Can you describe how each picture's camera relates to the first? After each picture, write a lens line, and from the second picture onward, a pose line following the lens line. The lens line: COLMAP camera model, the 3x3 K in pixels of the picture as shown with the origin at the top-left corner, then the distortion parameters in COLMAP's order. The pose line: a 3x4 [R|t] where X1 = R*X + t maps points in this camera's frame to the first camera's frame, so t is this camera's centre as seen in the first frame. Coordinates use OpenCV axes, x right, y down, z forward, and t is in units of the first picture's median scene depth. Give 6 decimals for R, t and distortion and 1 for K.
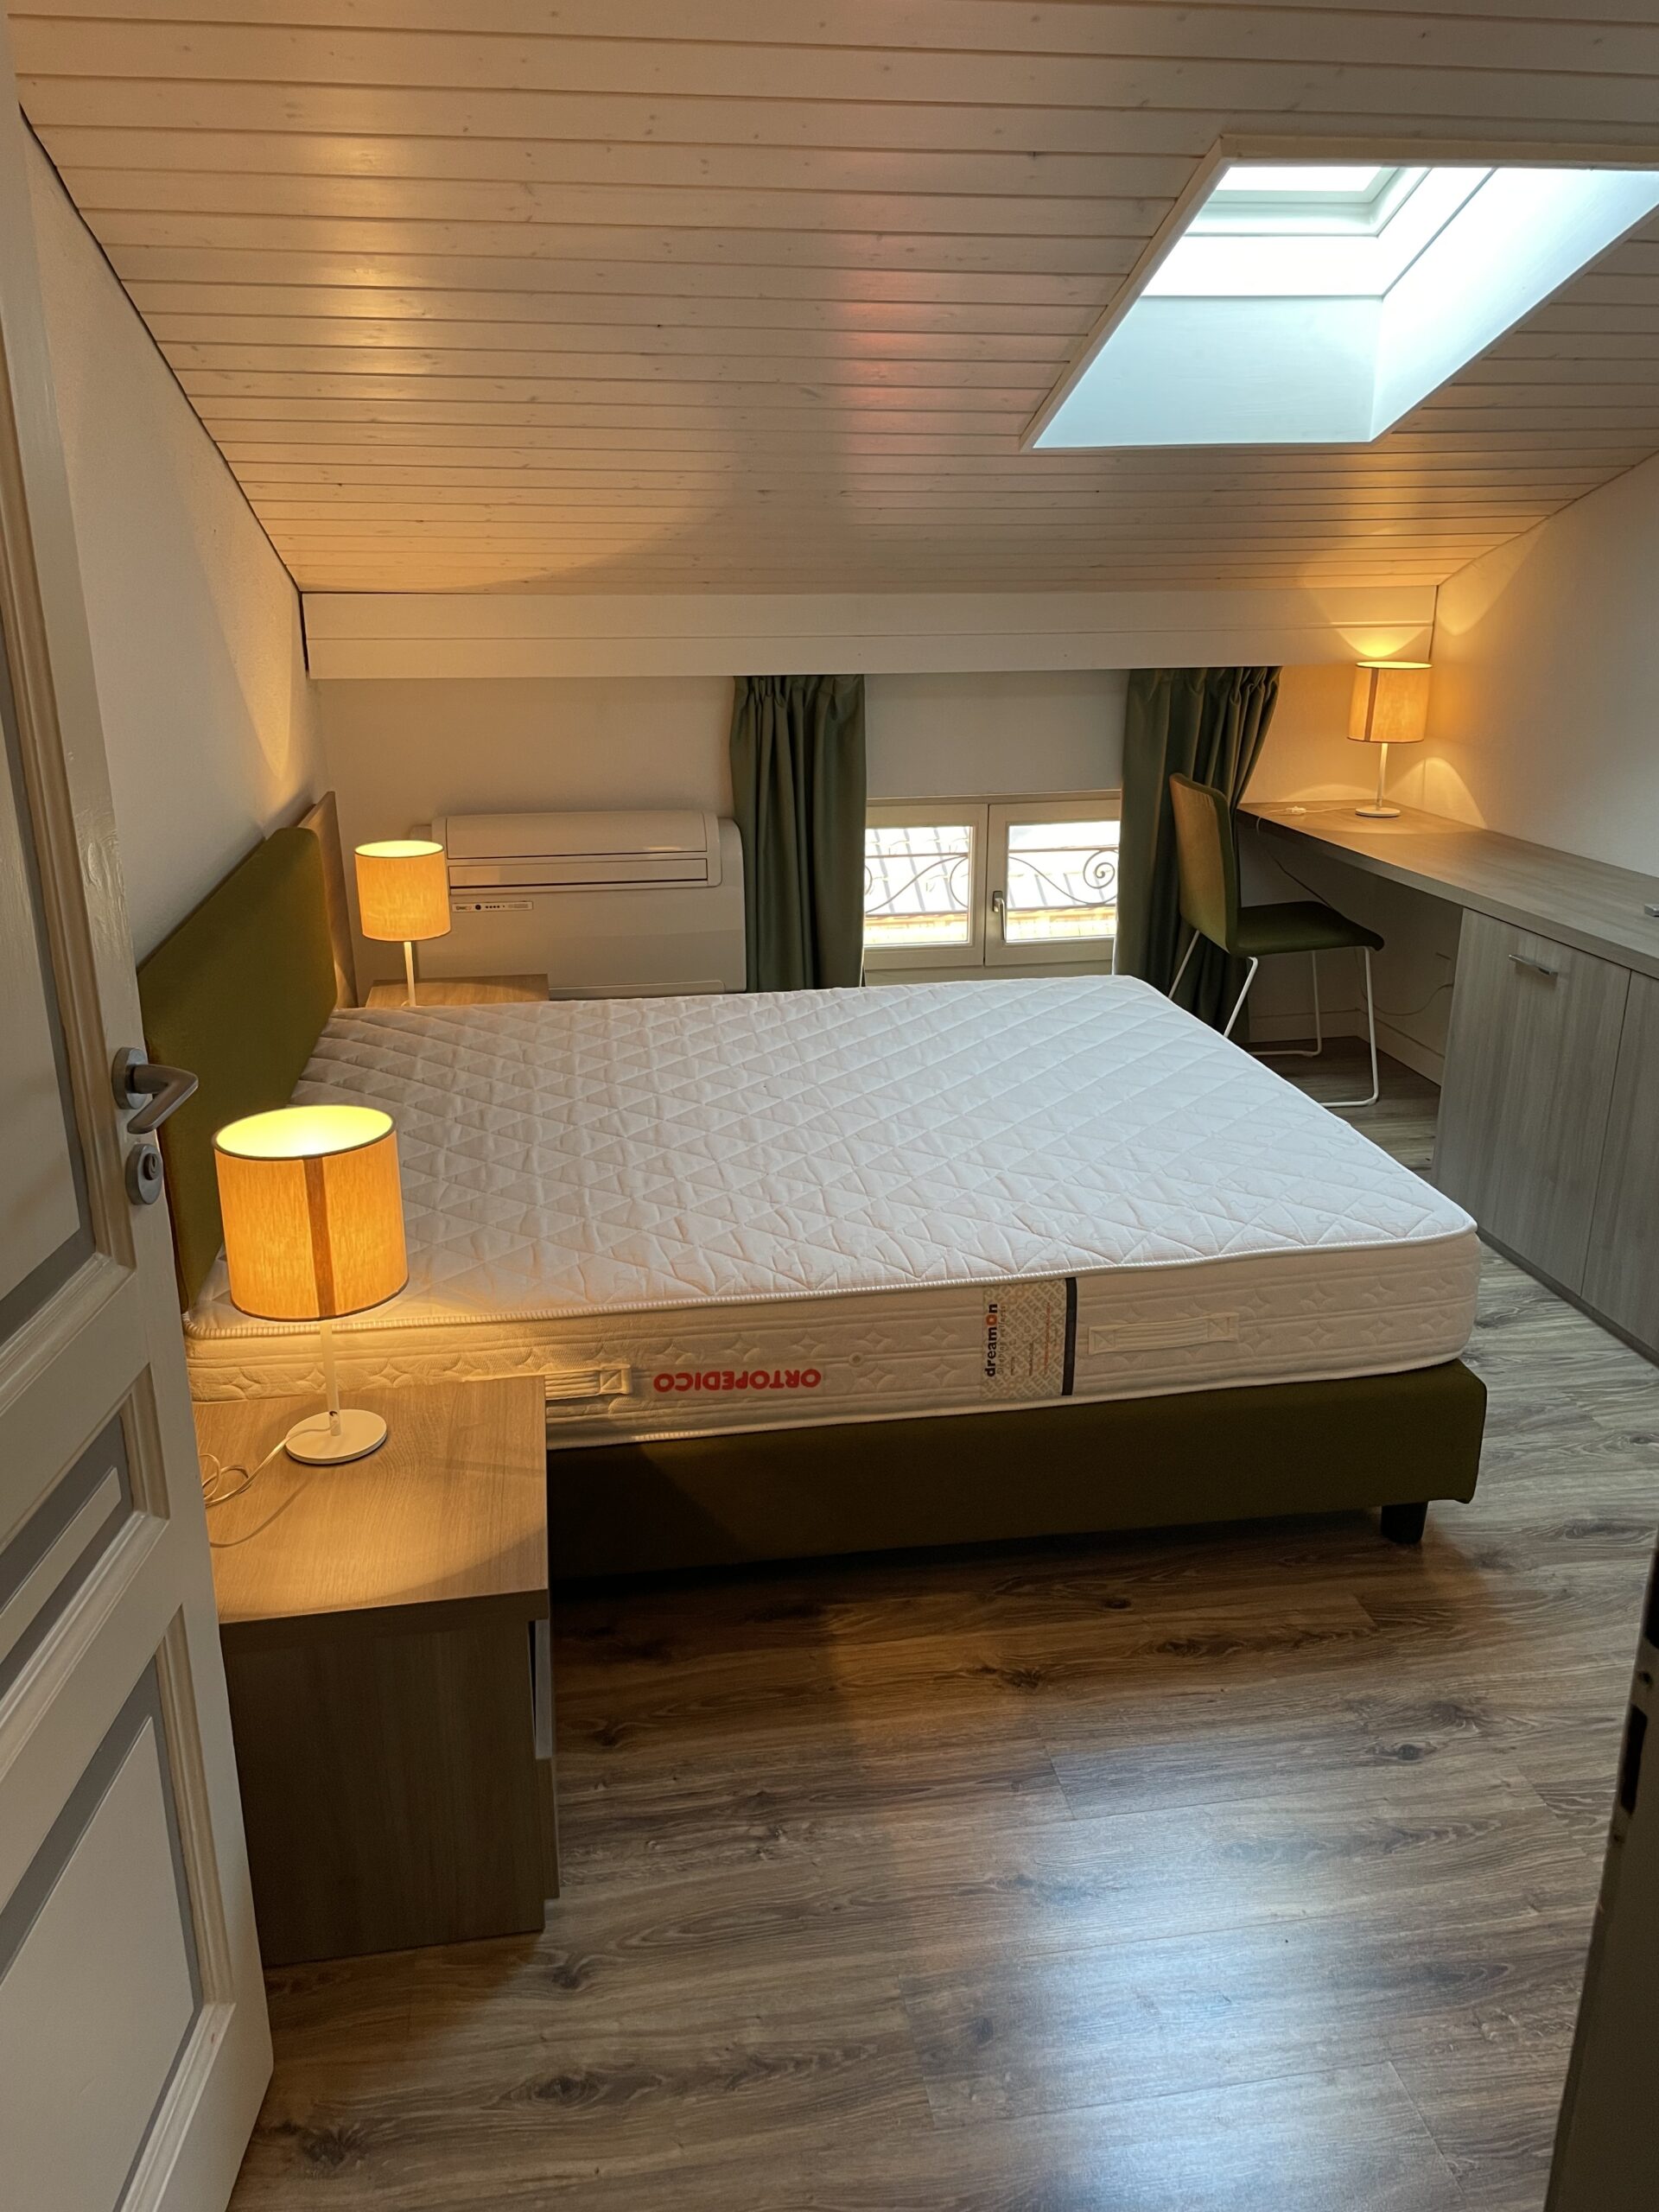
lens RADIAL K [[1619.3, 0, 837.3], [0, 1619.3, 1111.8], [0, 0, 1]] dist [0.023135, -0.036796]
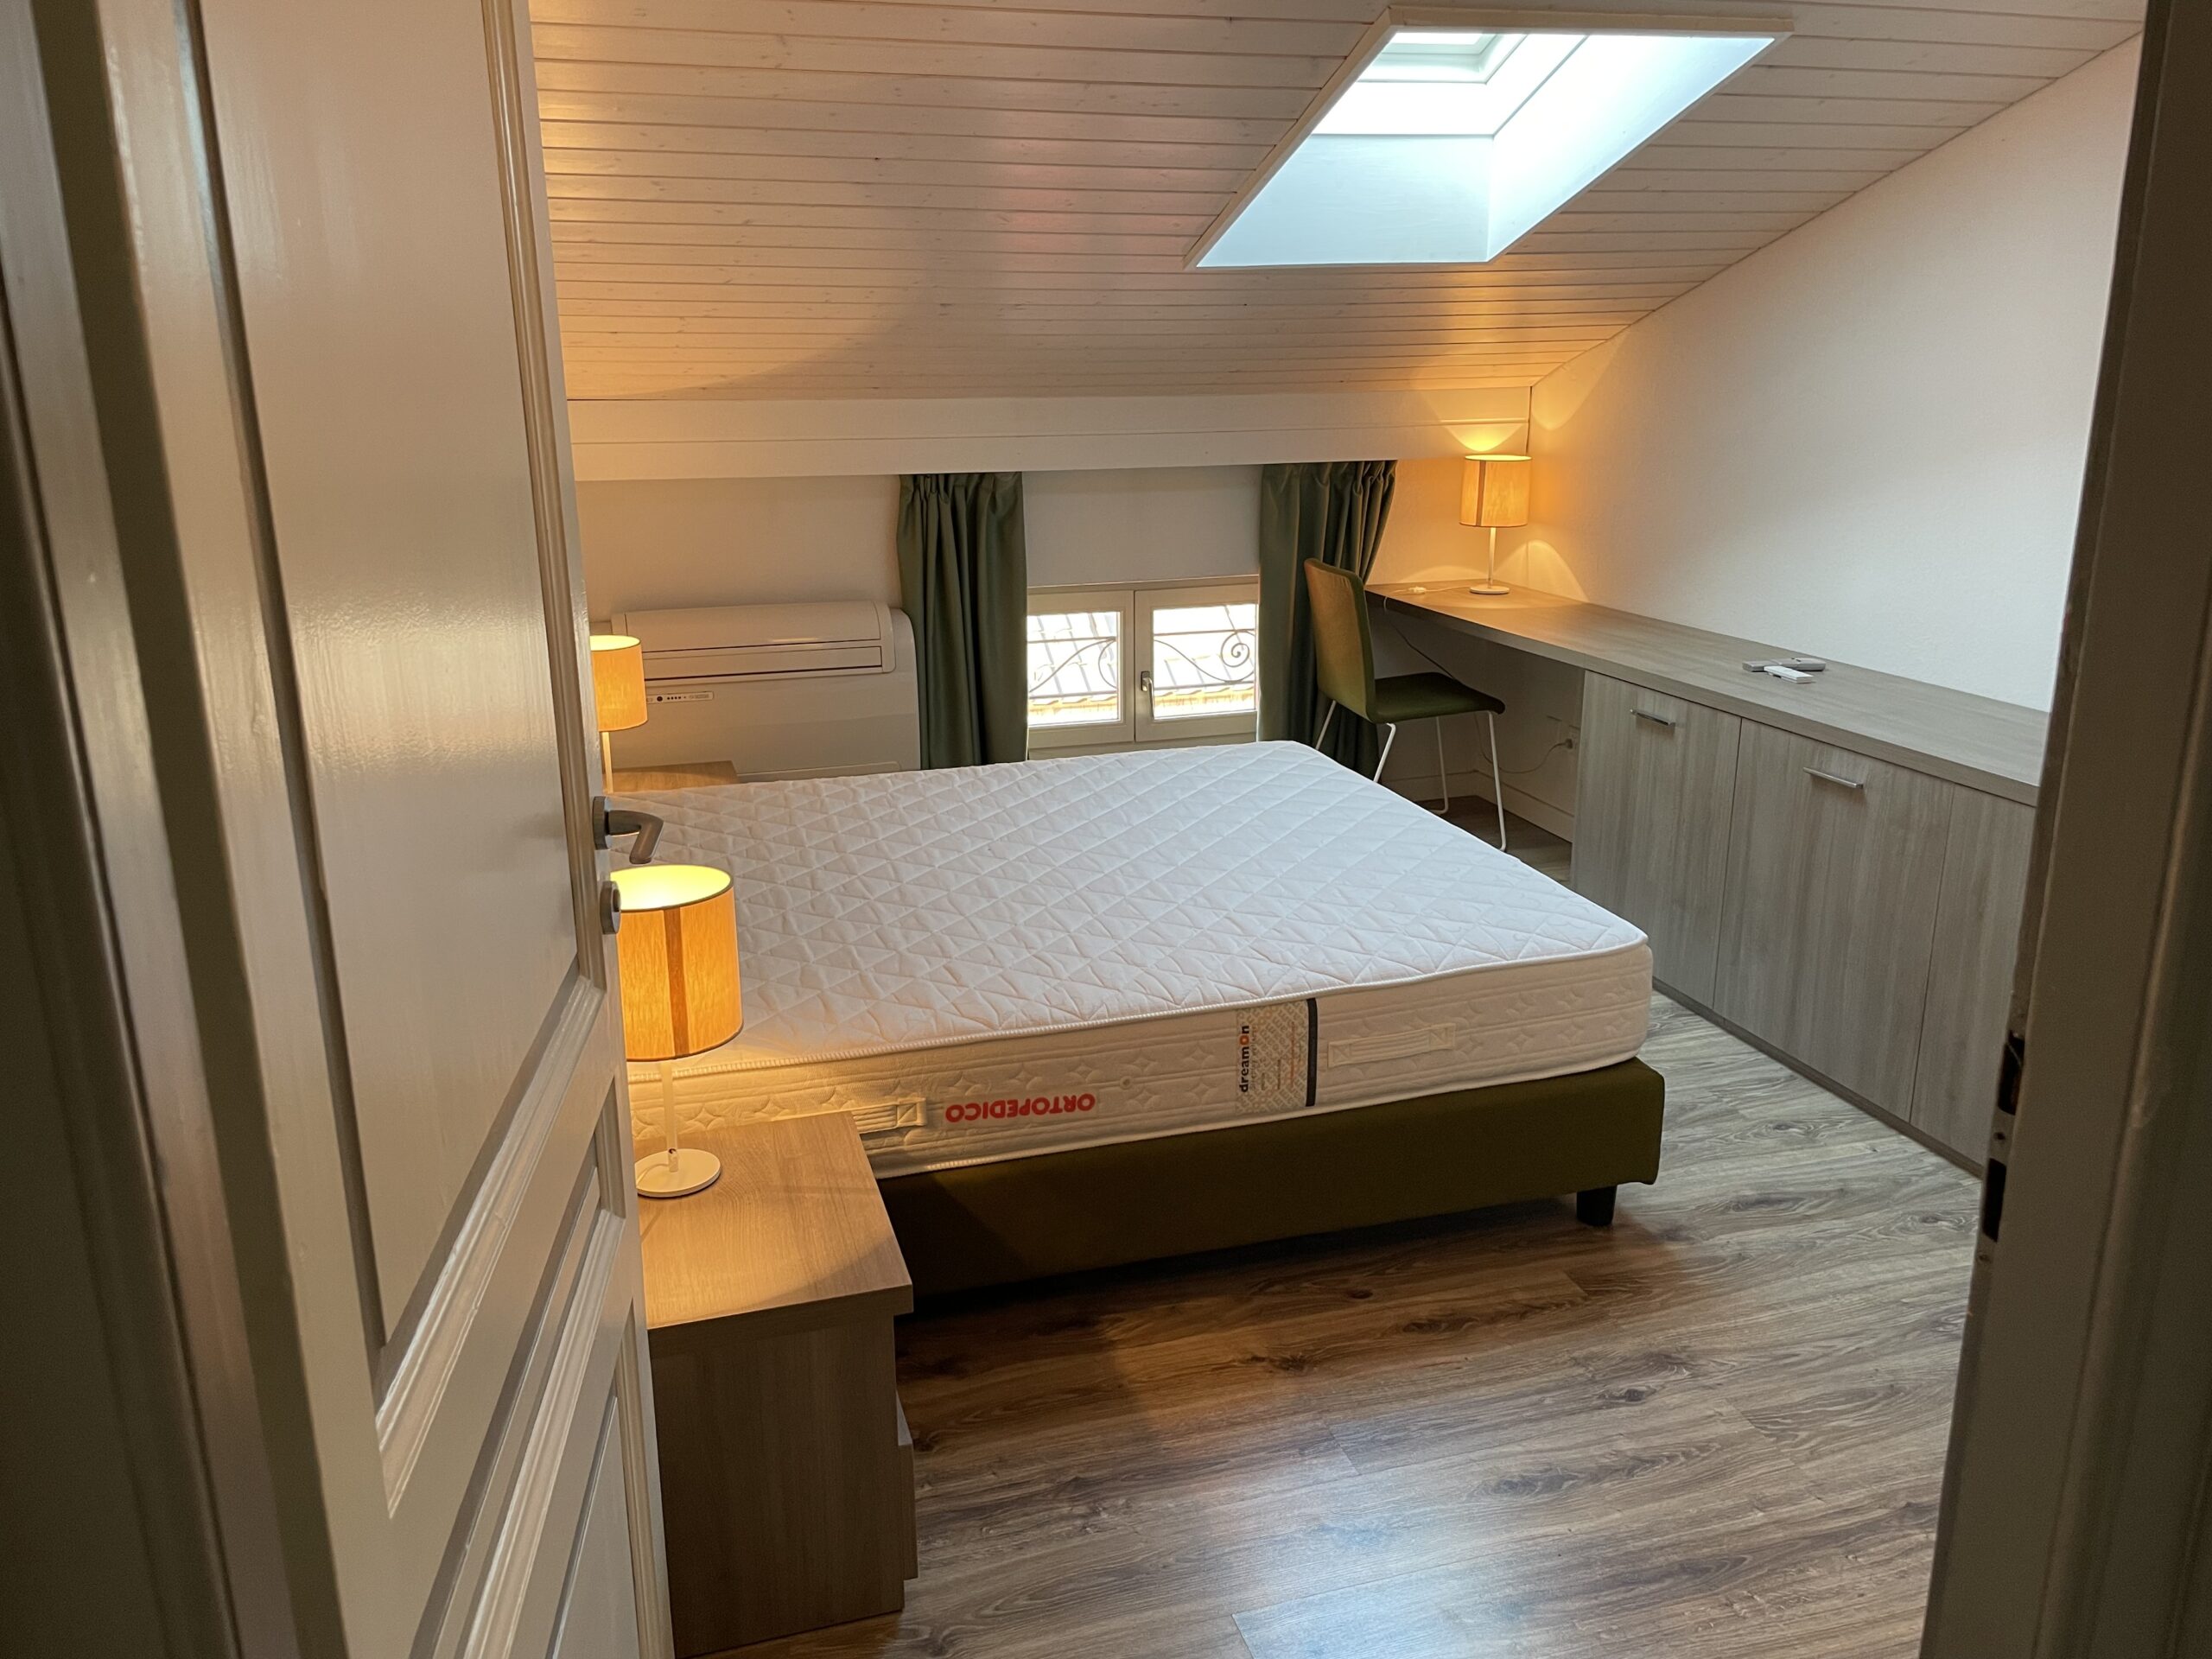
lens RADIAL K [[1619.3, 0, 1101.2], [0, 1619.3, 829.6], [0, 0, 1]] dist [0.023135, -0.036796]
pose [[0.991983, -0.039442, 0.120058, -0.123118], [0.045150, 0.997957, -0.045204, 0.028313], [-0.118030, 0.050262, 0.991737, -0.094042]]
